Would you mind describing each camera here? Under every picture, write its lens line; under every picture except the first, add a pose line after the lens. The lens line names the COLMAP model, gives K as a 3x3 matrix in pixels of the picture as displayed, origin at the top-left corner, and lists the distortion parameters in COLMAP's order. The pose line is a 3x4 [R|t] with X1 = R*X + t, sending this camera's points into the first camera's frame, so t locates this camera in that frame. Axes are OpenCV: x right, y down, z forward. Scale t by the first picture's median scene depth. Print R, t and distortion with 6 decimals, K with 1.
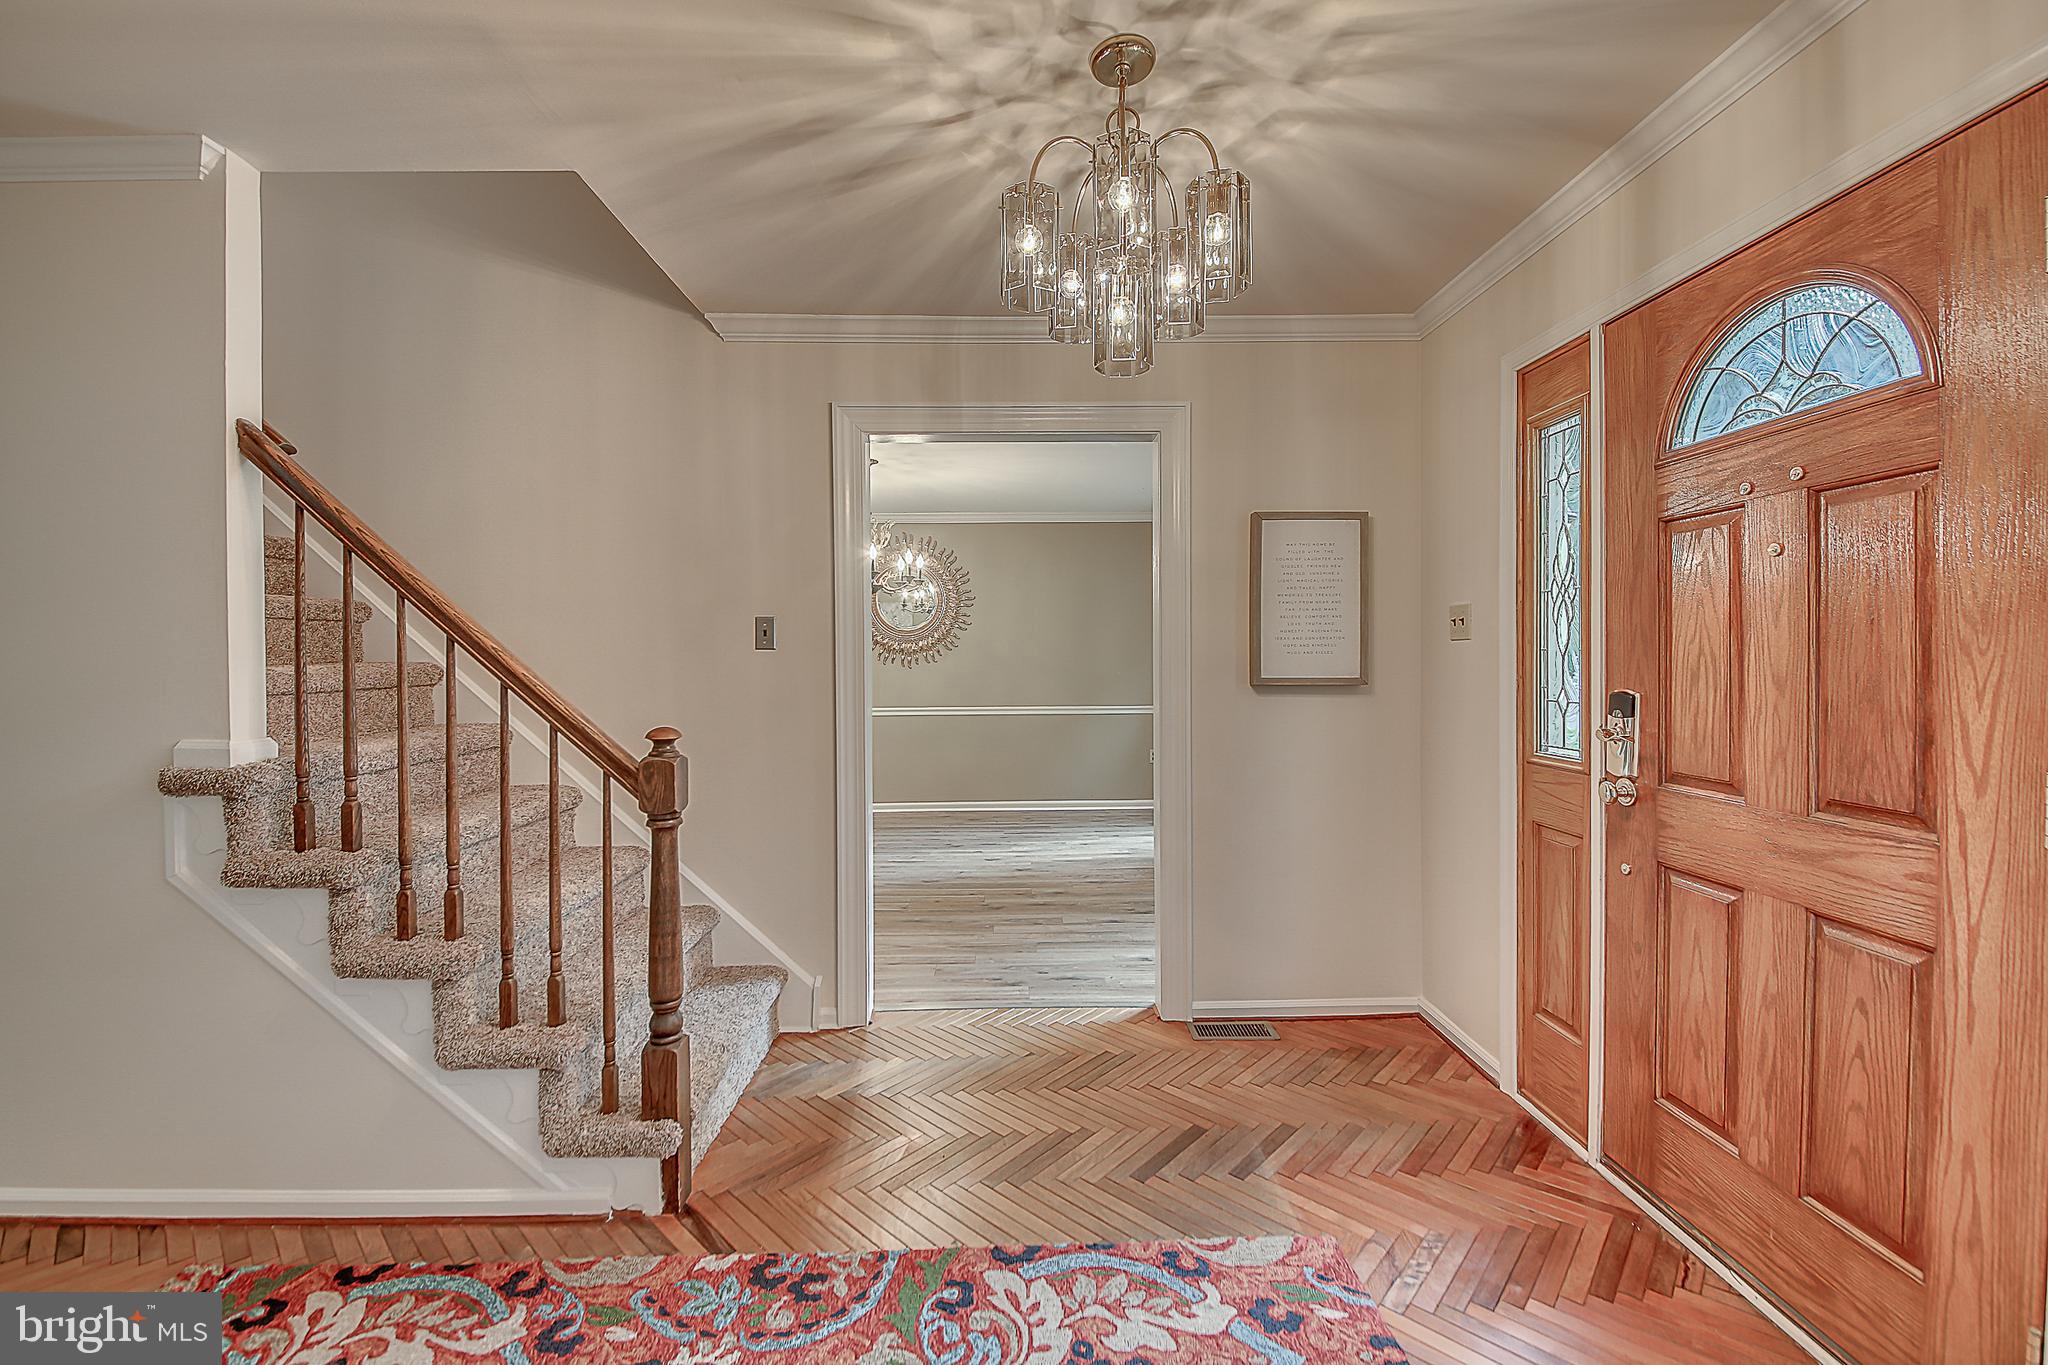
lens RADIAL K [[851.1, 0, 1017.8], [0, 851.1, 671.6], [0, 0, 1]] dist [-0.017447, -0.001021]
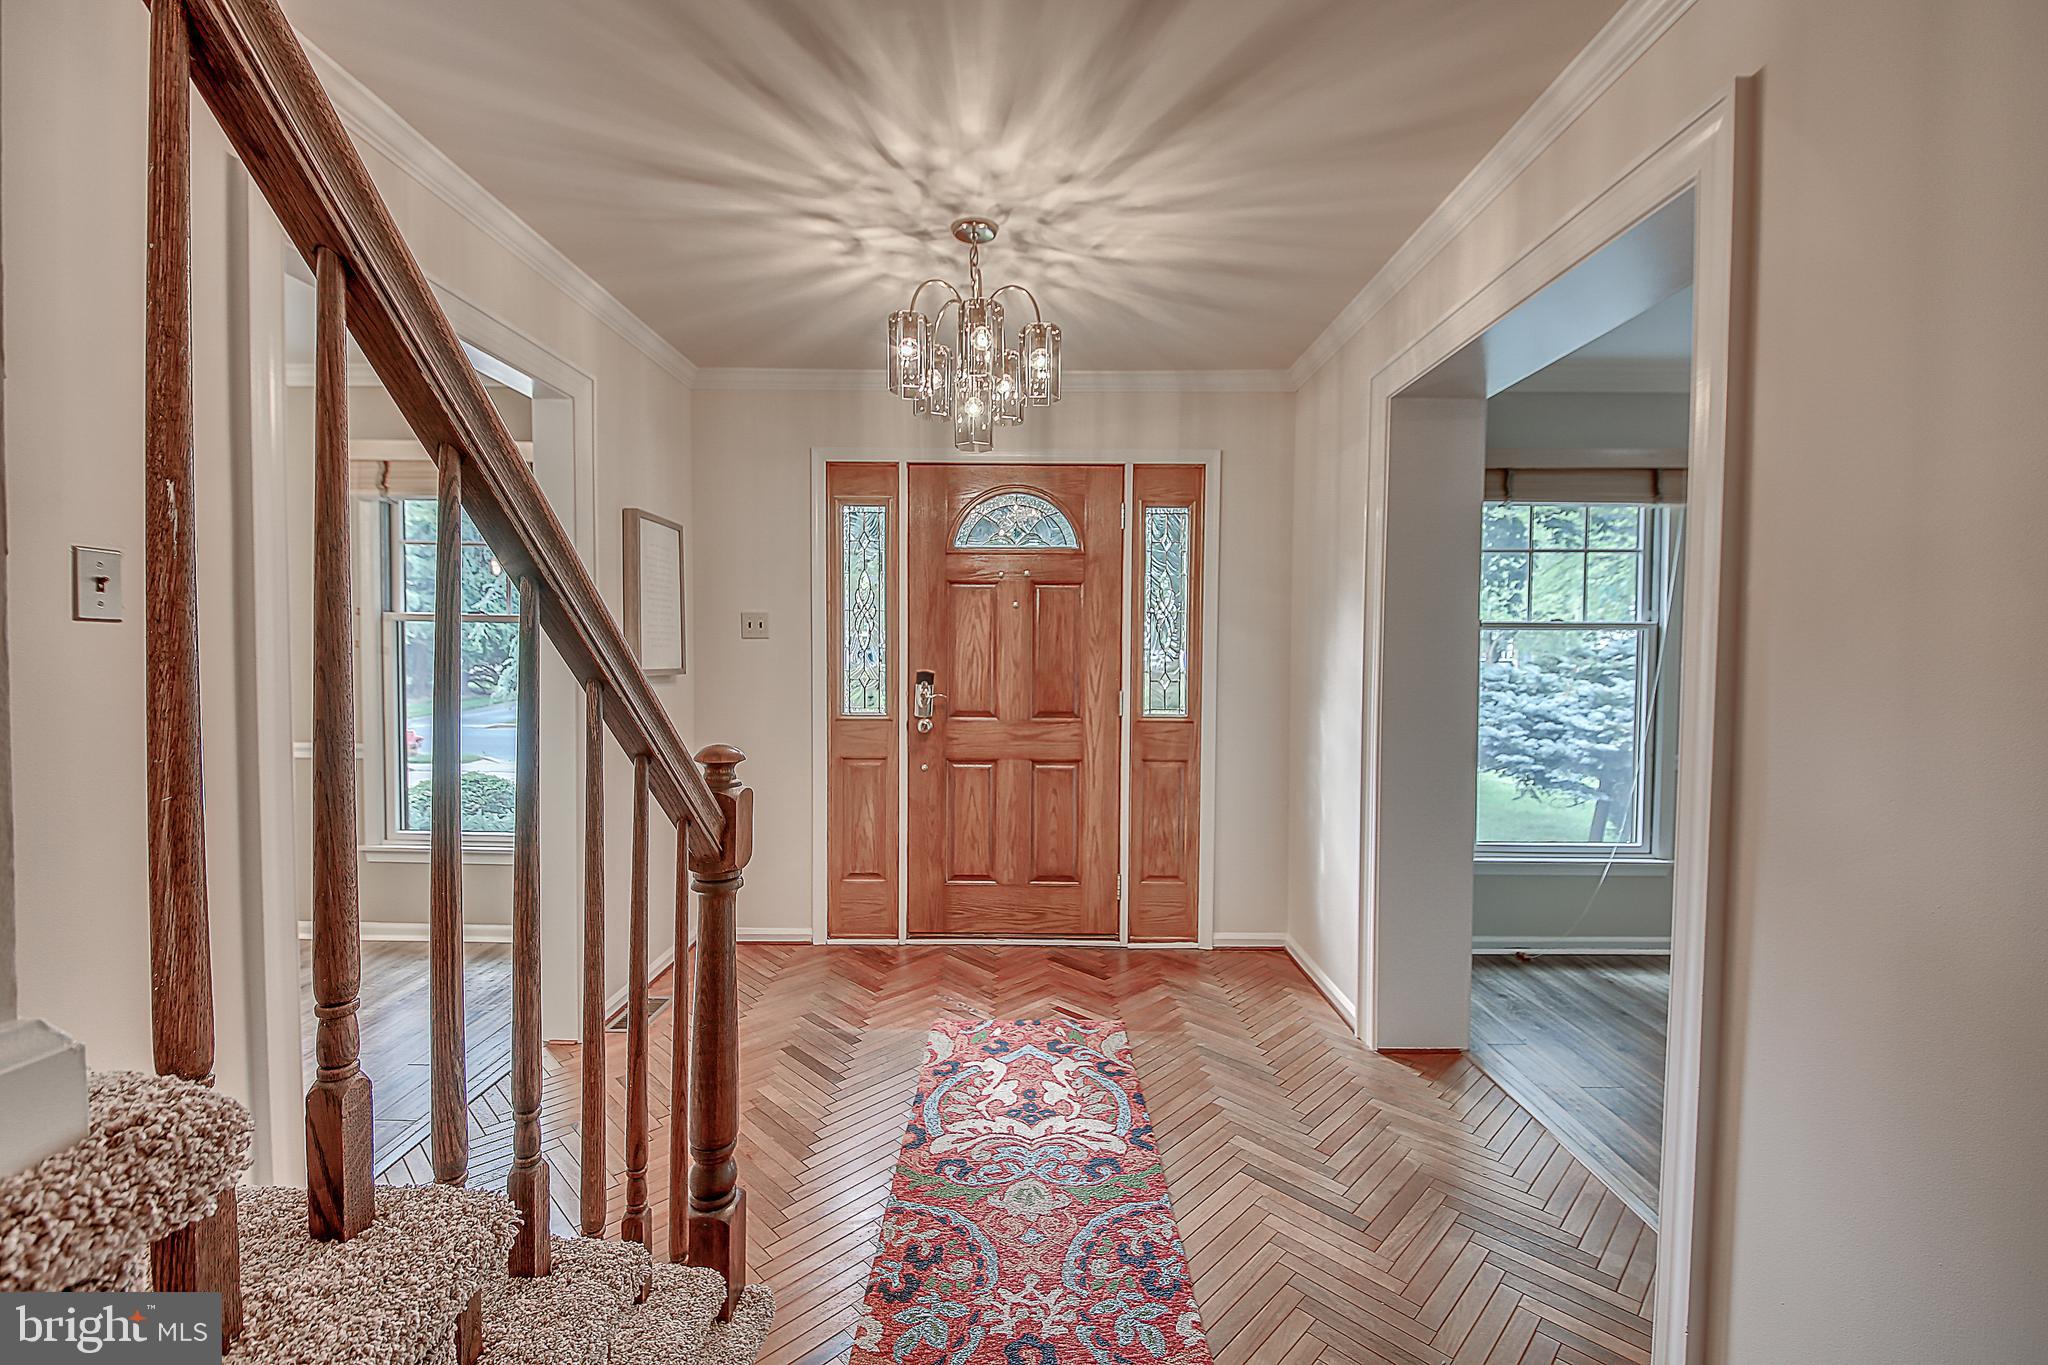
lens RADIAL K [[851.1, 0, 1017.8], [0, 851.1, 671.6], [0, 0, 1]] dist [-0.017447, -0.001021]
pose [[0.023436, -0.014196, 0.999625, -1.290557], [0.010552, 0.999847, 0.013951, 0.001512], [-0.999670, 0.010221, 0.023582, 0.866786]]
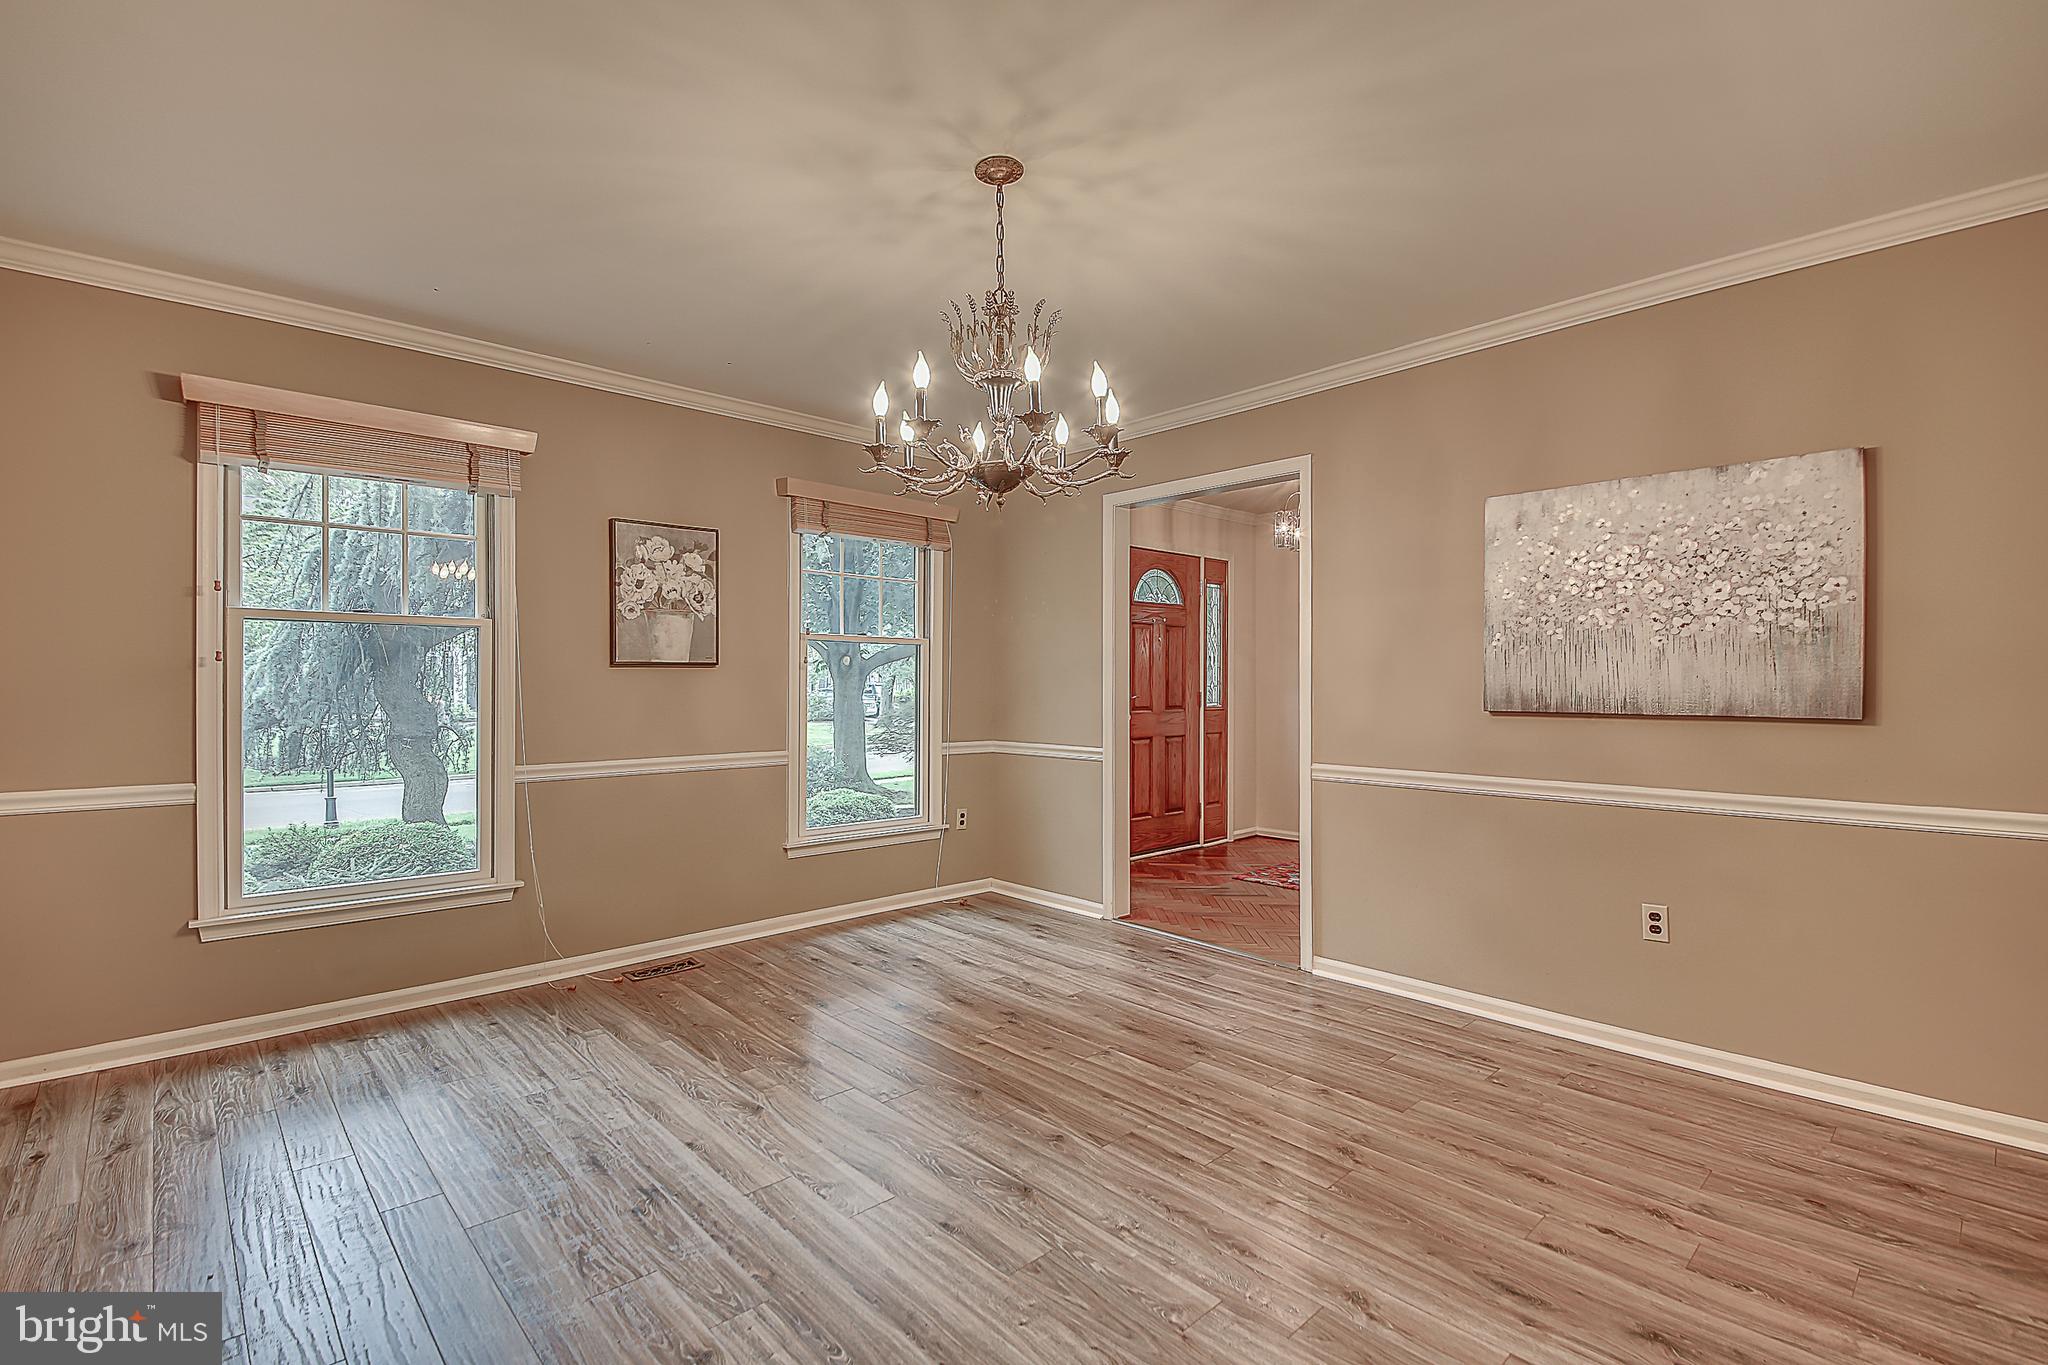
lens RADIAL K [[927.0, 0, 1024.0], [0, 927.0, 682.5], [0, 0, 1]] dist [0.037796, 0.000226]
pose [[-0.673429, 0.005084, 0.739234, -1.533829], [0.016455, 0.999832, 0.008114, -0.003827], [-0.739068, 0.017628, -0.673400, 3.816333]]
